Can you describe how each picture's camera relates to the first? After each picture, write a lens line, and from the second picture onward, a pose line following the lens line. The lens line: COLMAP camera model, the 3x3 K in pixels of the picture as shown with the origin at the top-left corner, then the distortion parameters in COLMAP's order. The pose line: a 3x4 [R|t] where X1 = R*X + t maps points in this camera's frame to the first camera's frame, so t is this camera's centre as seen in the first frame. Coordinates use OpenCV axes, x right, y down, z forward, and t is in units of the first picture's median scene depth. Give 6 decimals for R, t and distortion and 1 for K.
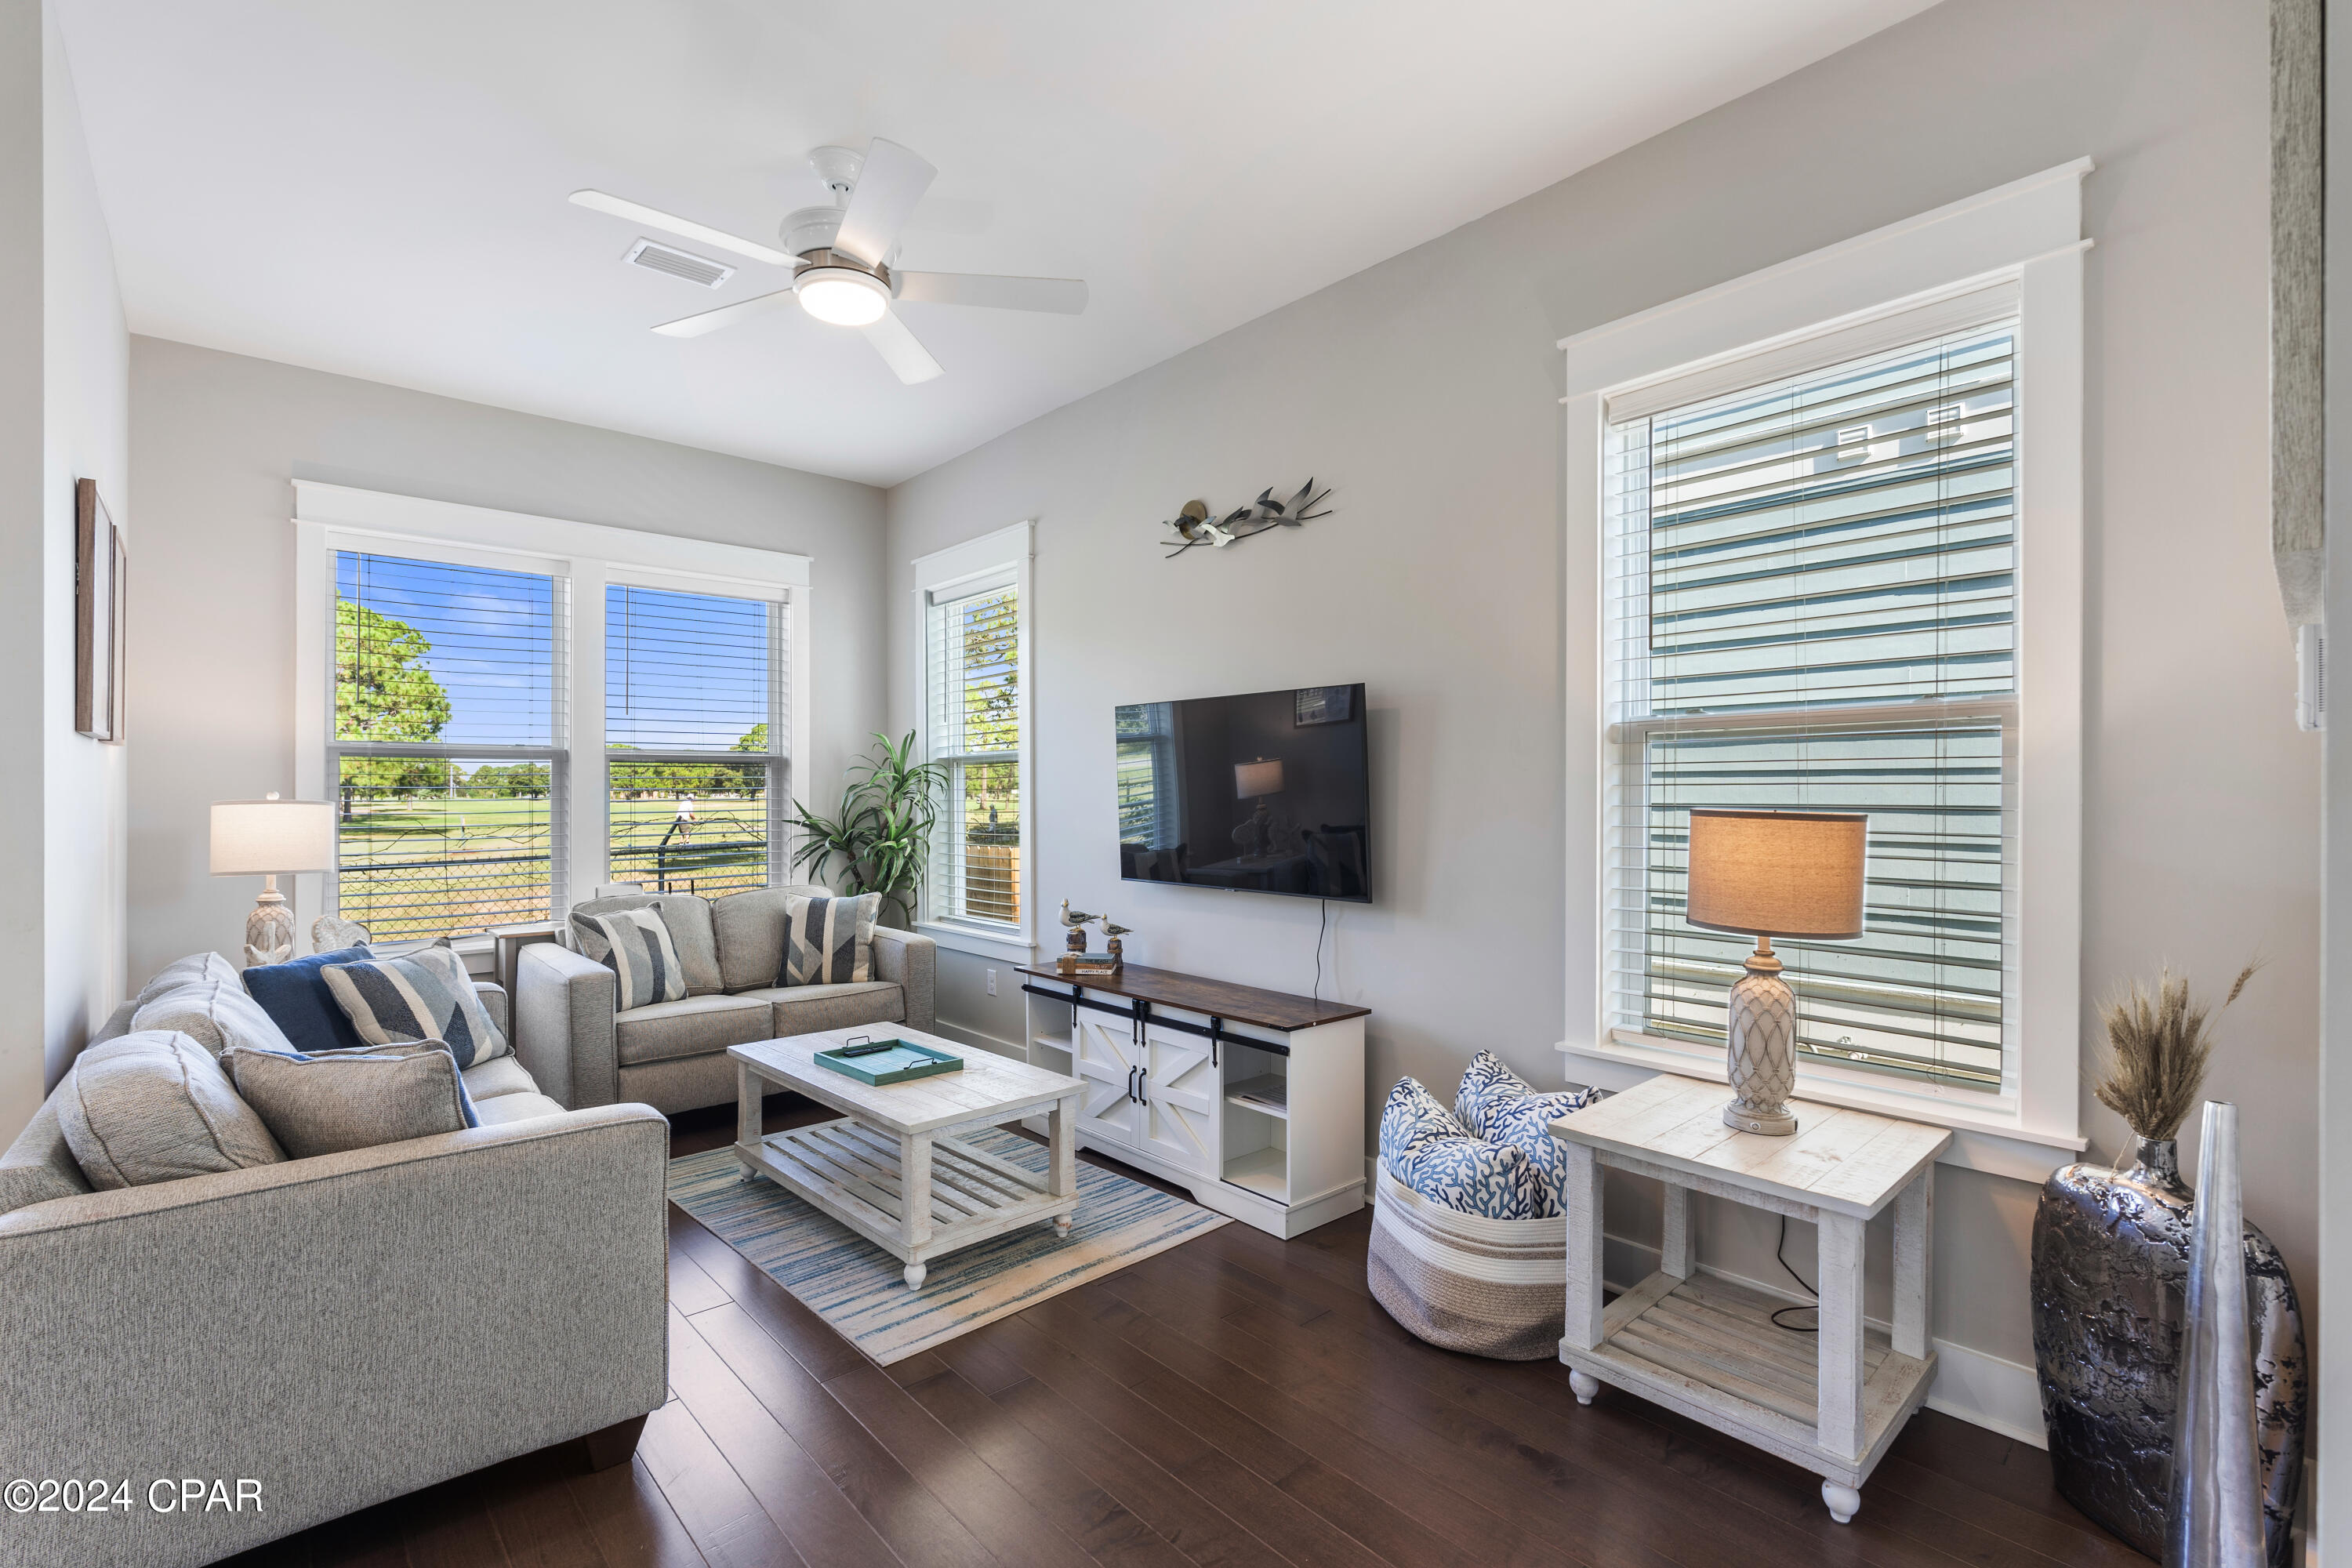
lens RADIAL K [[1049.6, 0, 1171.4], [0, 1049.6, 806.6], [0, 0, 1]] dist [-0.001757, -0.000019]
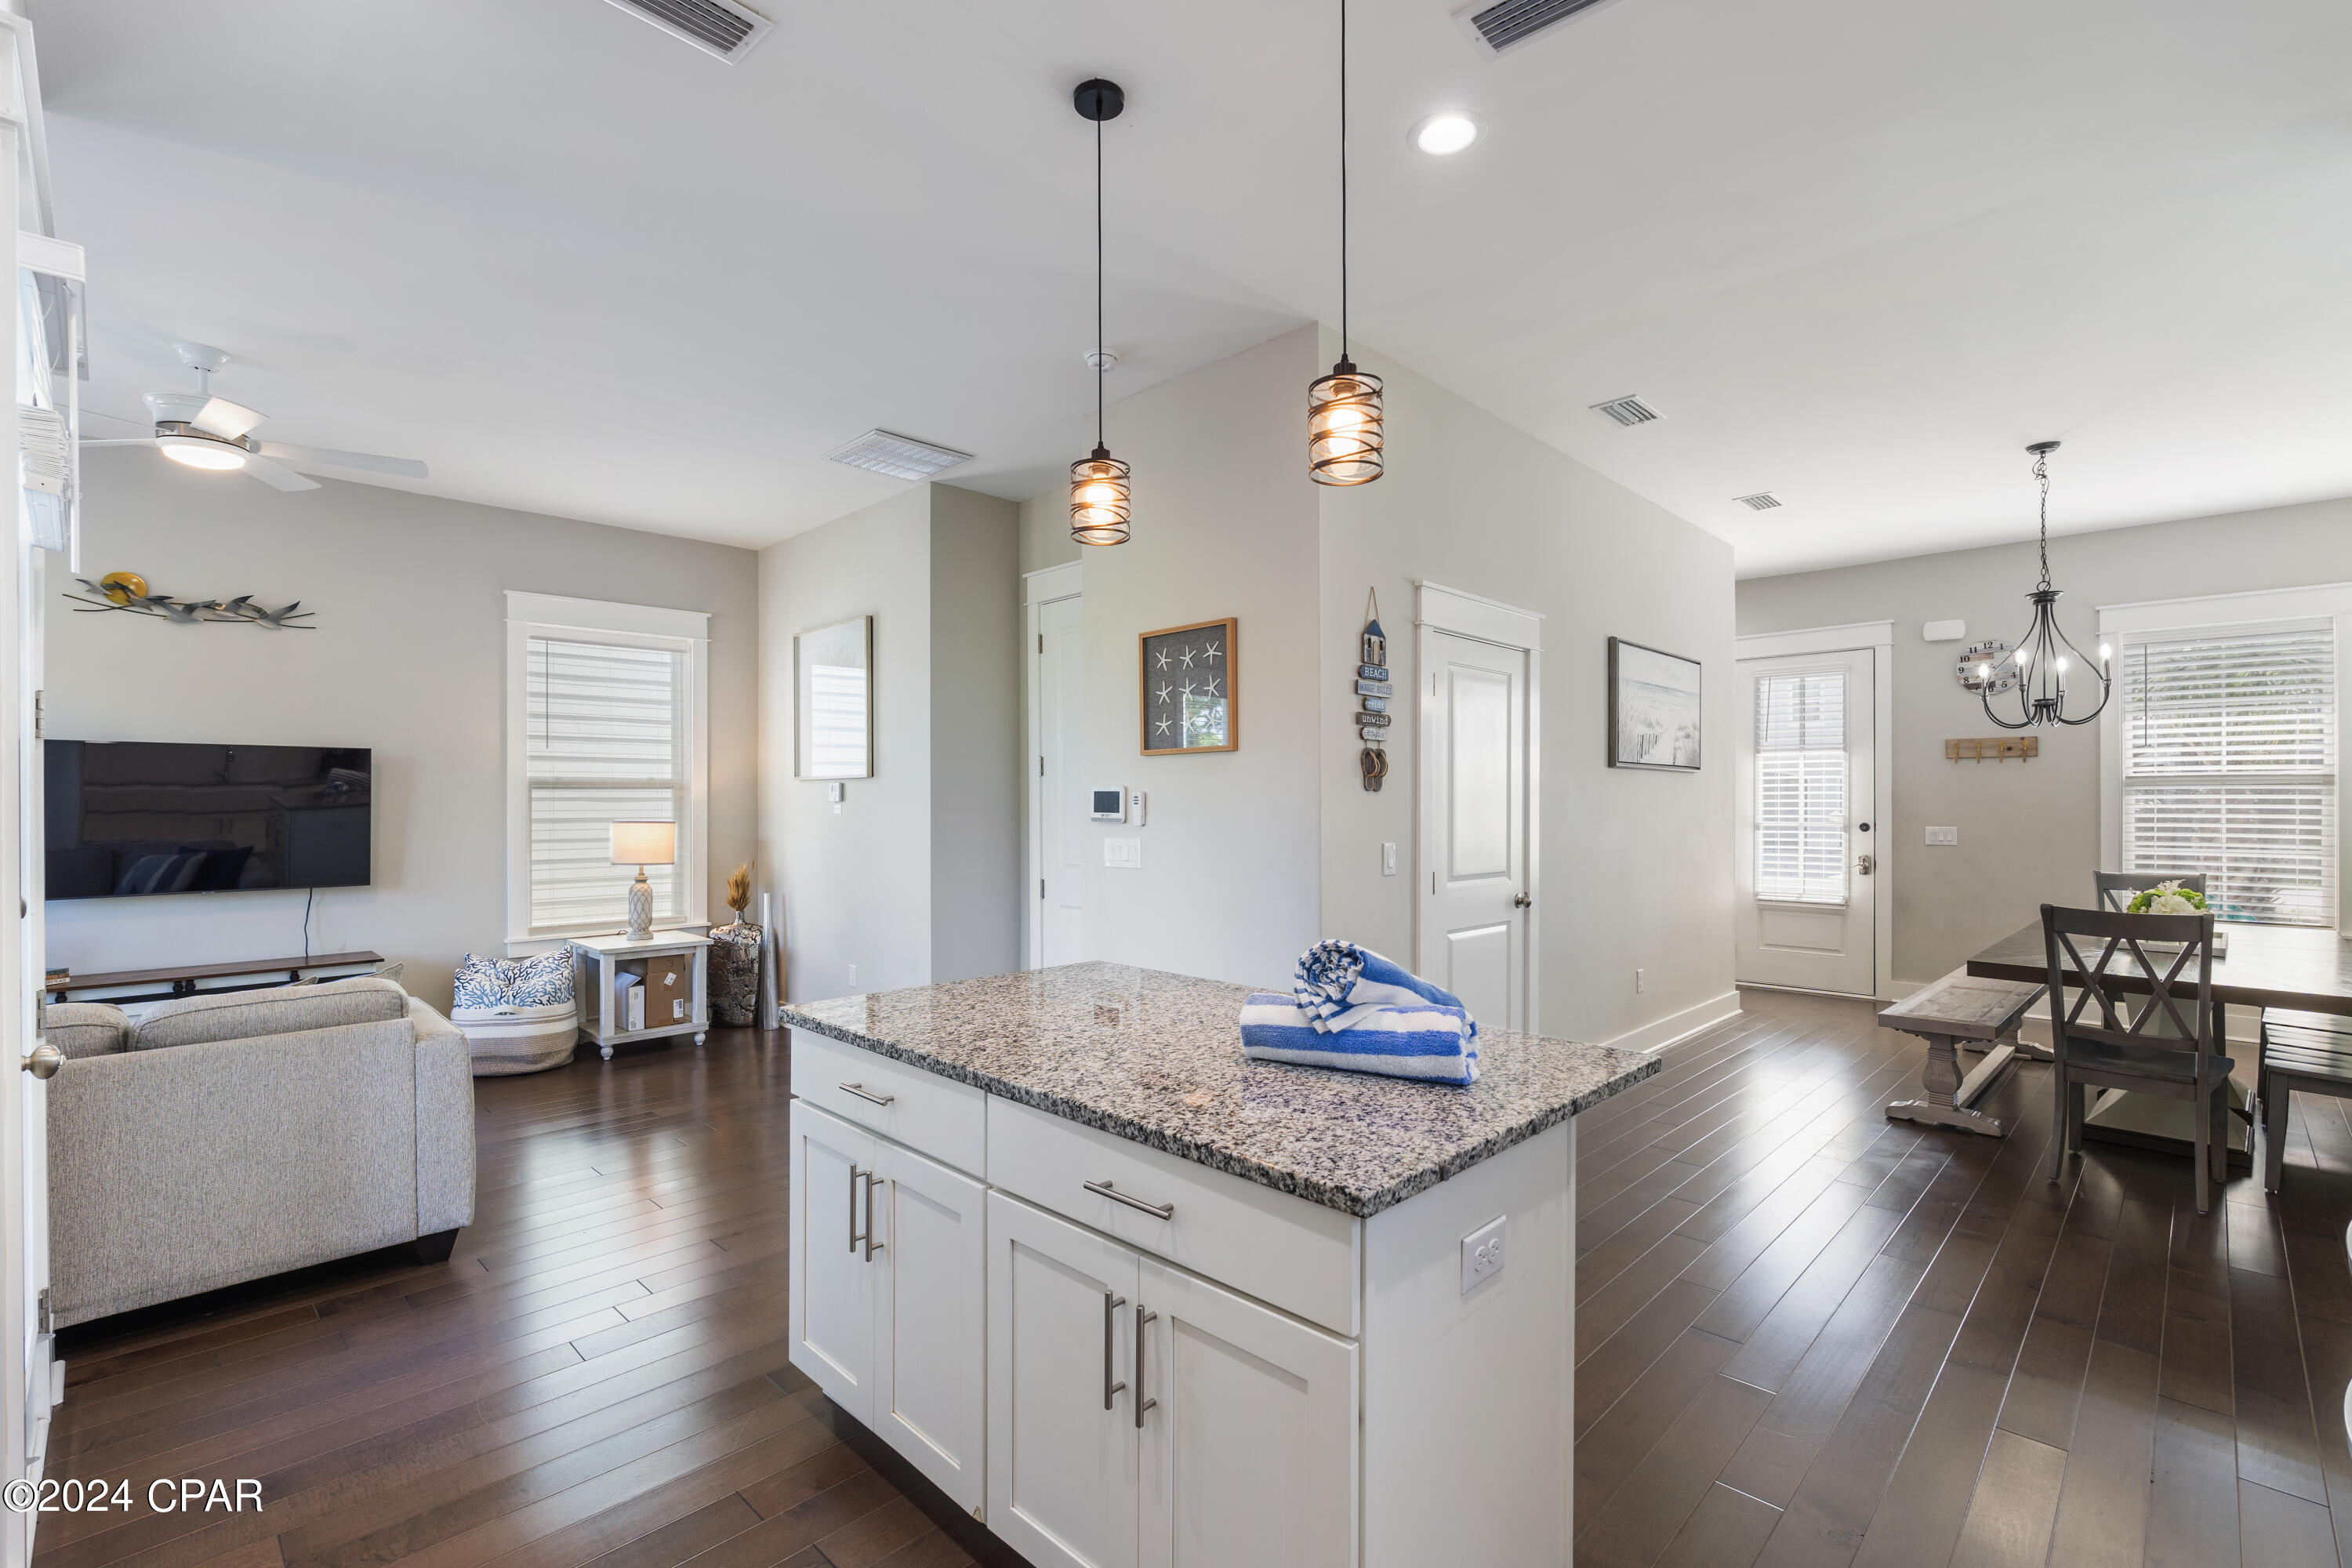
lens RADIAL K [[1049.6, 0, 1172.1], [0, 1049.6, 794.4], [0, 0, 1]] dist [-0.001757, -0.000019]
pose [[-0.055858, -0.001611, 0.998437, -1.516142], [0.002975, 0.999994, 0.001779, -0.045609], [-0.998434, 0.003069, -0.055853, -0.147950]]
